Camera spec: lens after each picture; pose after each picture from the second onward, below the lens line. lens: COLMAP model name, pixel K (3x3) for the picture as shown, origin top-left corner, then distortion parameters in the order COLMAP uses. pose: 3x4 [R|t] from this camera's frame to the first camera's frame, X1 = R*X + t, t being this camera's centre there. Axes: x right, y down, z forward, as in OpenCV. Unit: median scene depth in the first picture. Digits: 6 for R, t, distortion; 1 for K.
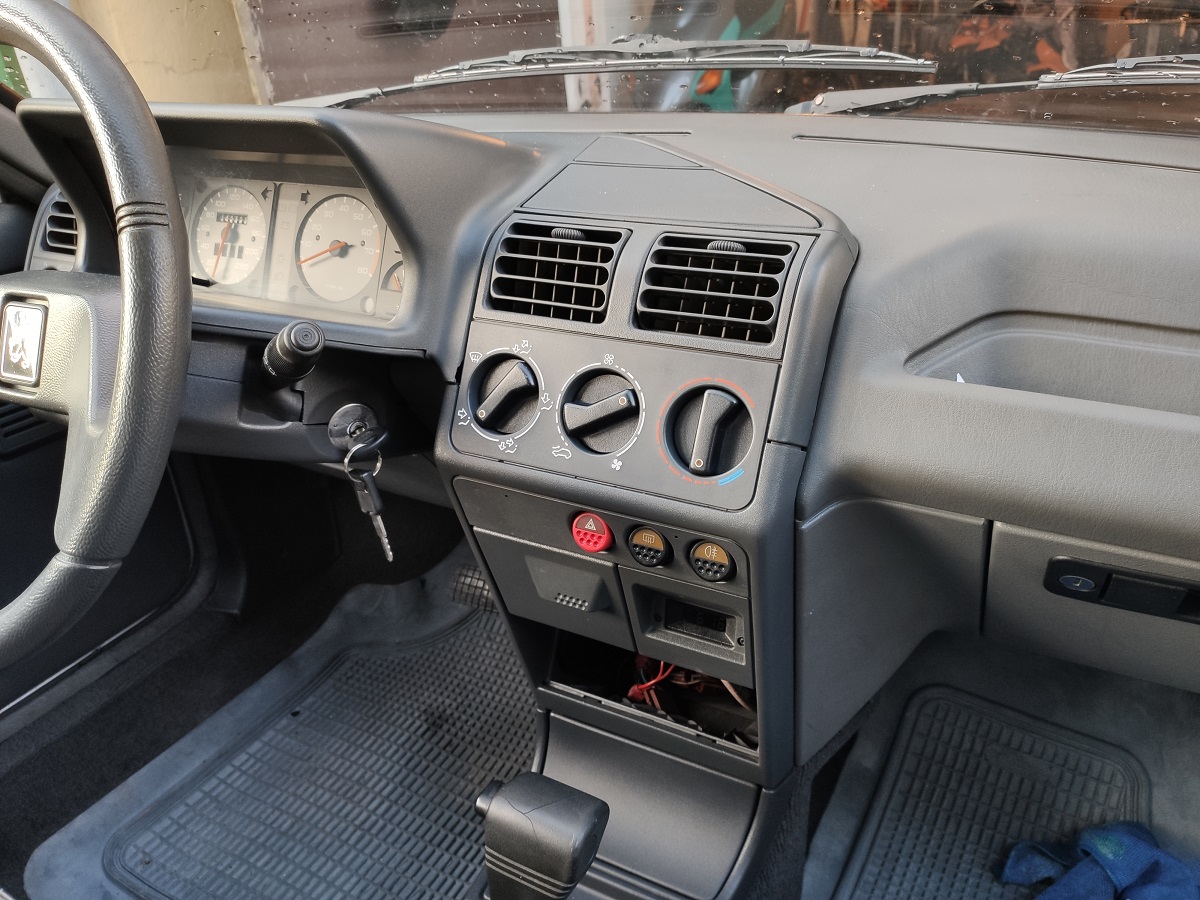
lens RADIAL K [[910.8, 0, 604.1], [0, 910.8, 451.0], [0, 0, 1]] dist [0.073641, -0.128630]
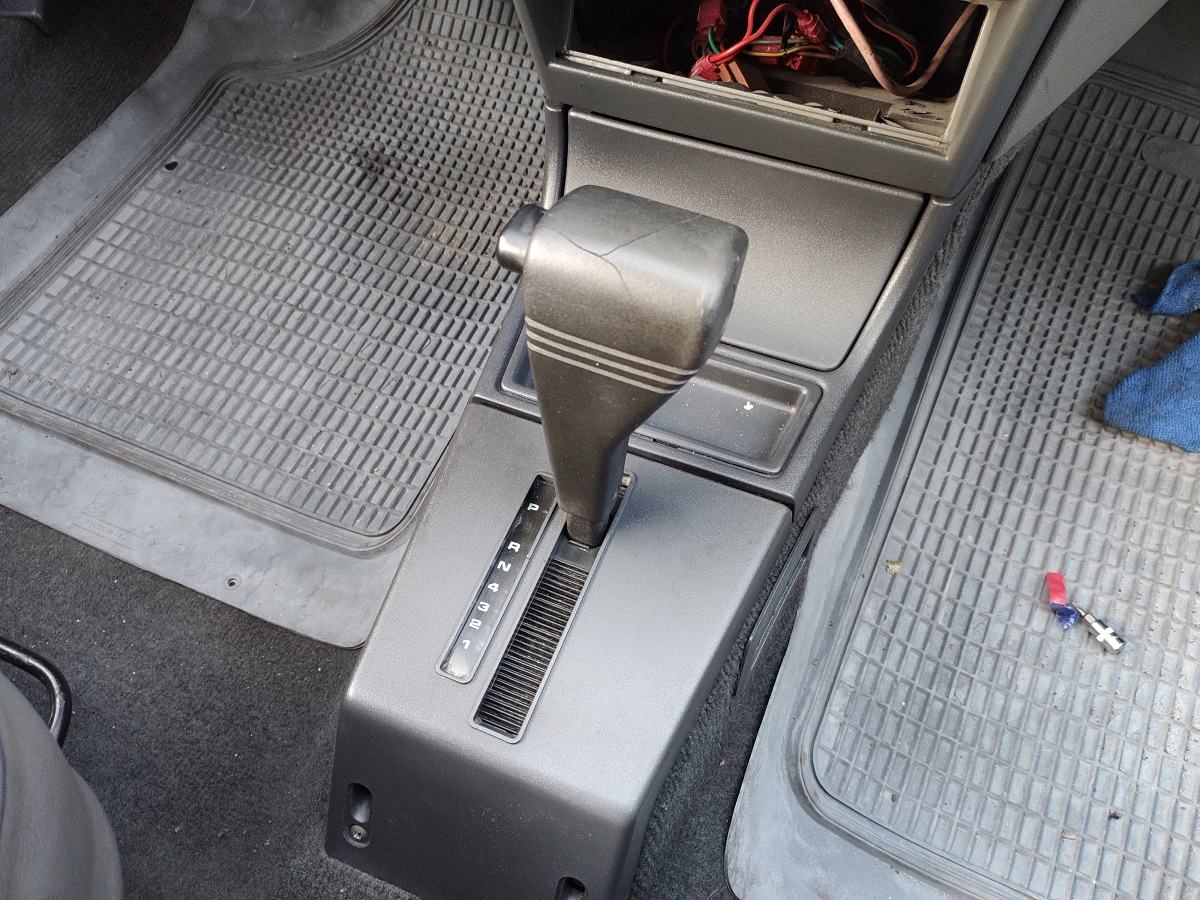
lens RADIAL K [[910.8, 0, 604.1], [0, 910.8, 451.0], [0, 0, 1]] dist [0.073641, -0.128630]
pose [[0.995030, -0.081178, 0.057667, -0.065984], [0.038179, 0.845889, 0.531991, 0.113735], [-0.091966, -0.527146, 0.844784, 0.269247]]
